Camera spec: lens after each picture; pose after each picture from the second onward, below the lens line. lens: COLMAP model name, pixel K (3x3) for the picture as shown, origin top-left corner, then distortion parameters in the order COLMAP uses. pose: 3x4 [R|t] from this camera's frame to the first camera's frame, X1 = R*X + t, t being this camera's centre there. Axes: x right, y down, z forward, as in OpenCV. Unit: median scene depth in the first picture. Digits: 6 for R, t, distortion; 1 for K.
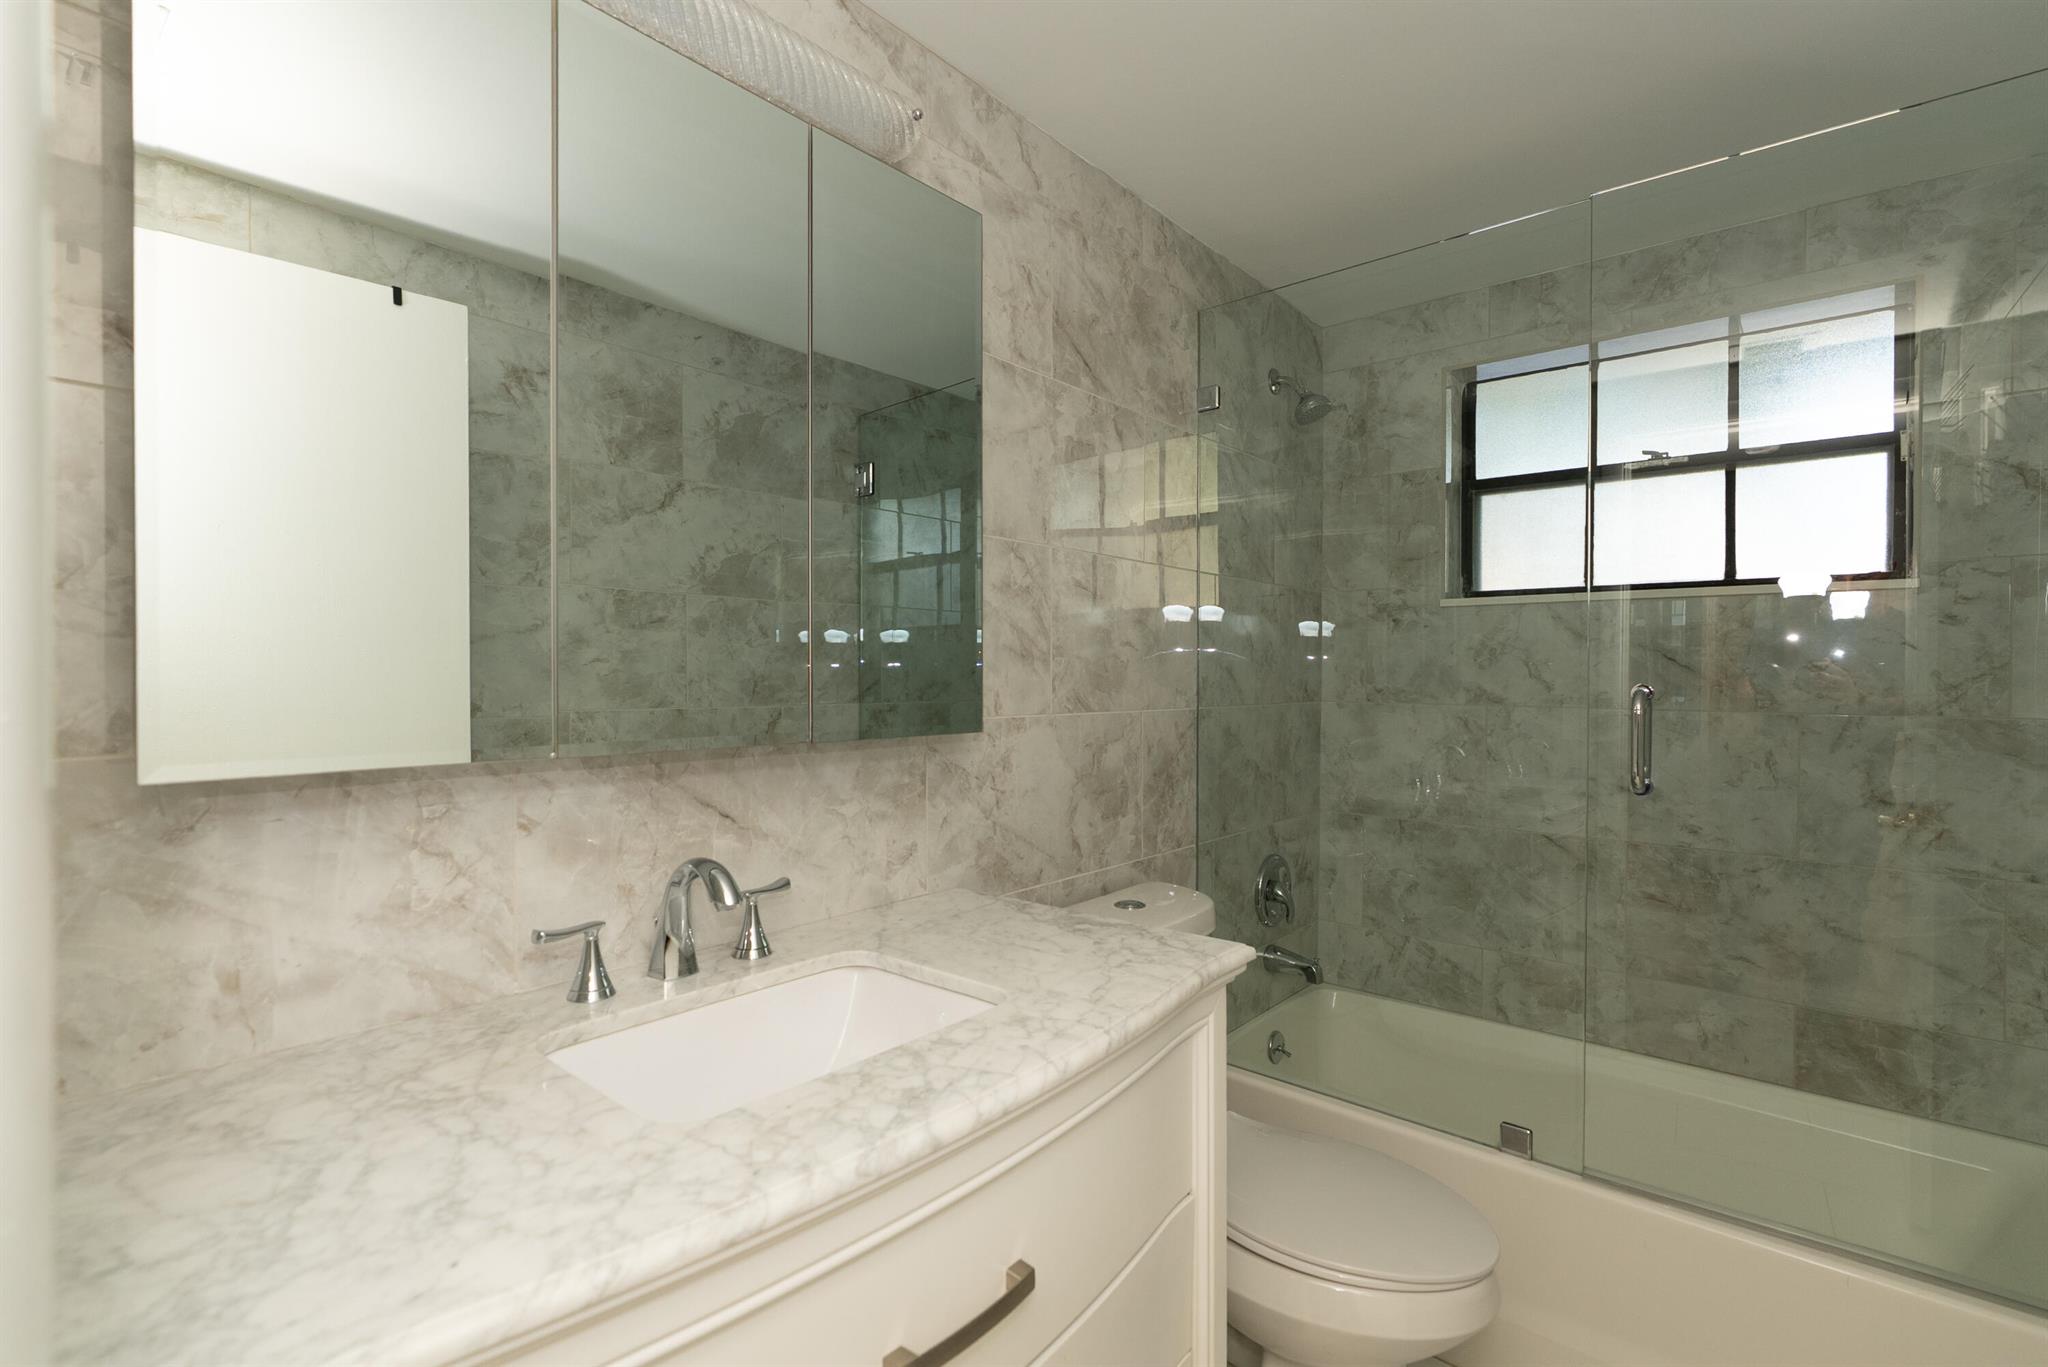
lens RADIAL K [[943.9, 0, 1040.5], [0, 943.9, 675.1], [0, 0, 1]] dist [-0.011920, 0.004712]
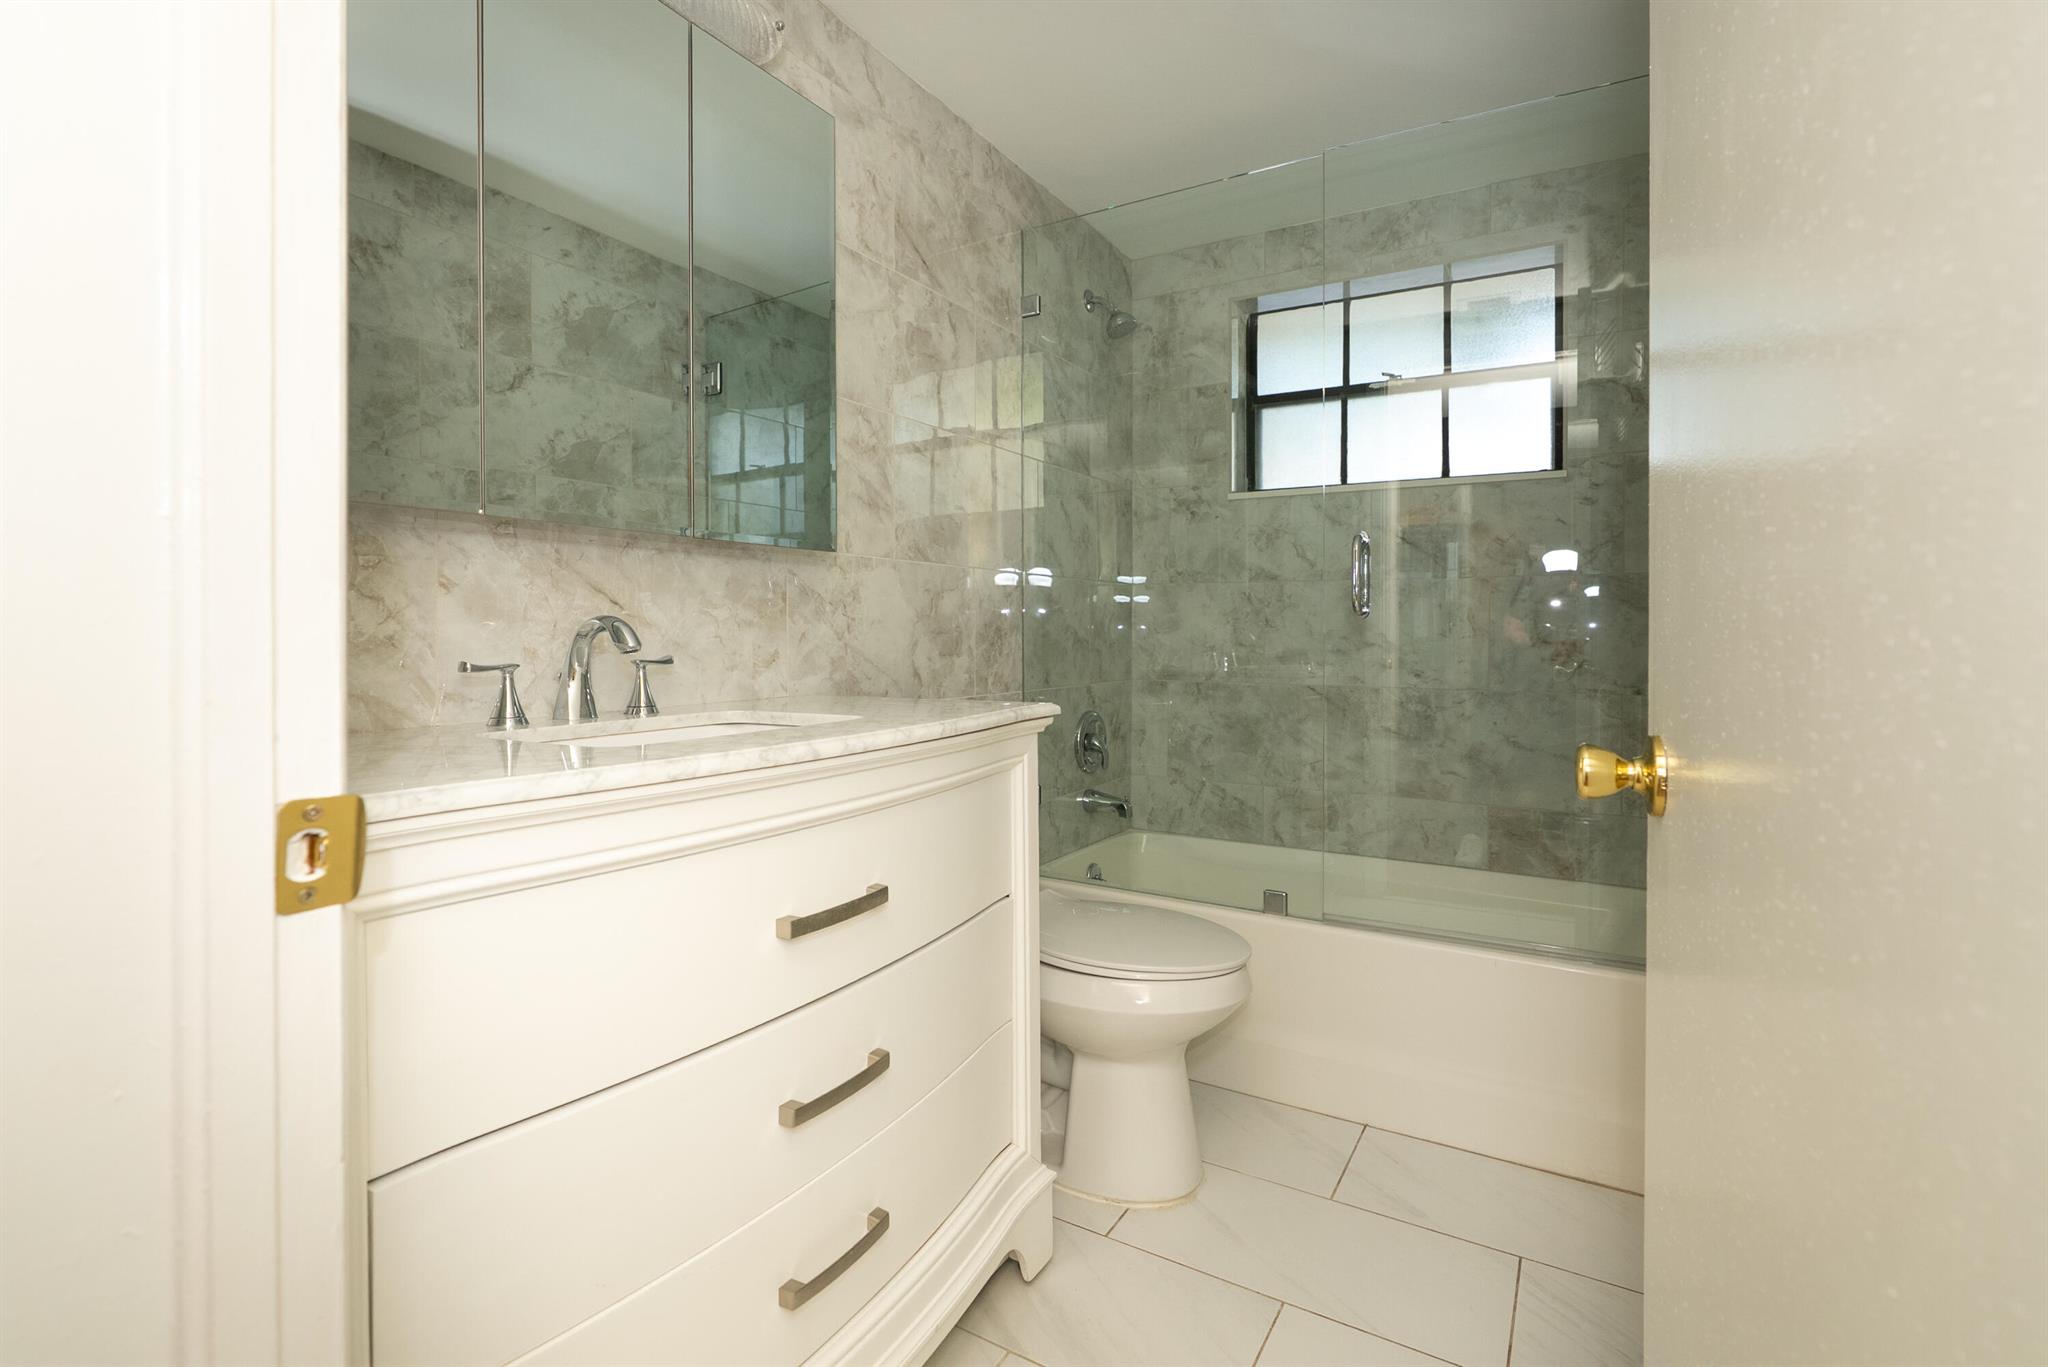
lens RADIAL K [[943.9, 0, 1059.7], [0, 943.9, 627.7], [0, 0, 1]] dist [-0.011920, 0.004712]
pose [[0.982419, -0.005524, 0.186608, -0.005978], [0.006375, 0.999972, -0.003961, 0.121661], [-0.186581, 0.005081, 0.982426, -0.163192]]
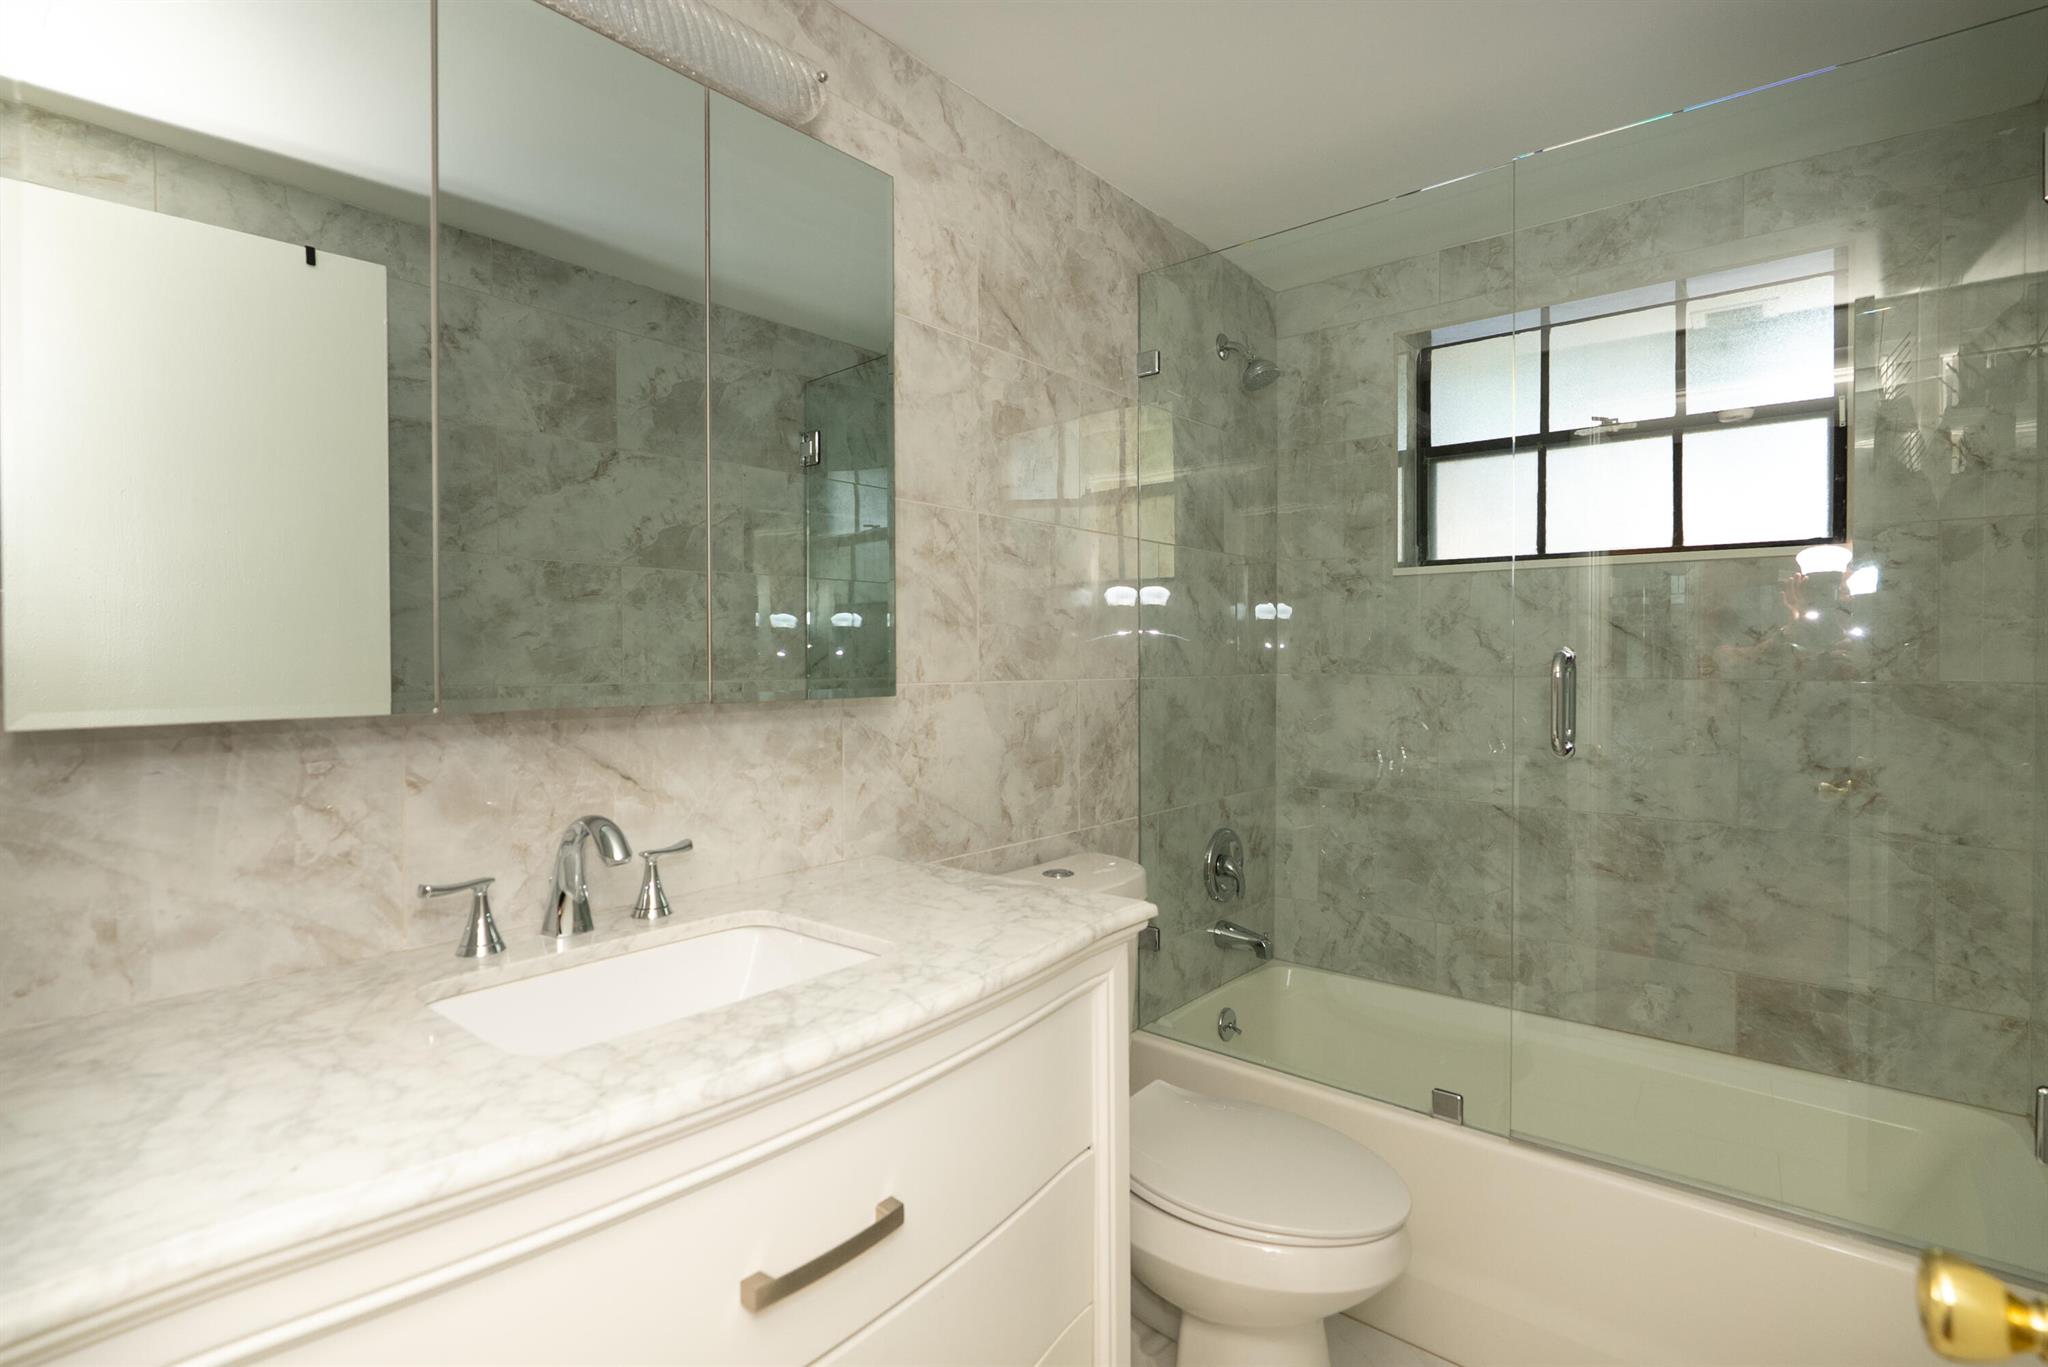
lens RADIAL K [[991.5, 0, 1048.3], [0, 991.5, 659.2], [0, 0, 1]] dist [-0.013956, 0.005103]
pose [[0.999824, -0.005285, 0.018027, 0.060771], [0.005282, 0.999986, 0.000215, 0.016567], [-0.018028, -0.000119, 0.999837, -0.036556]]
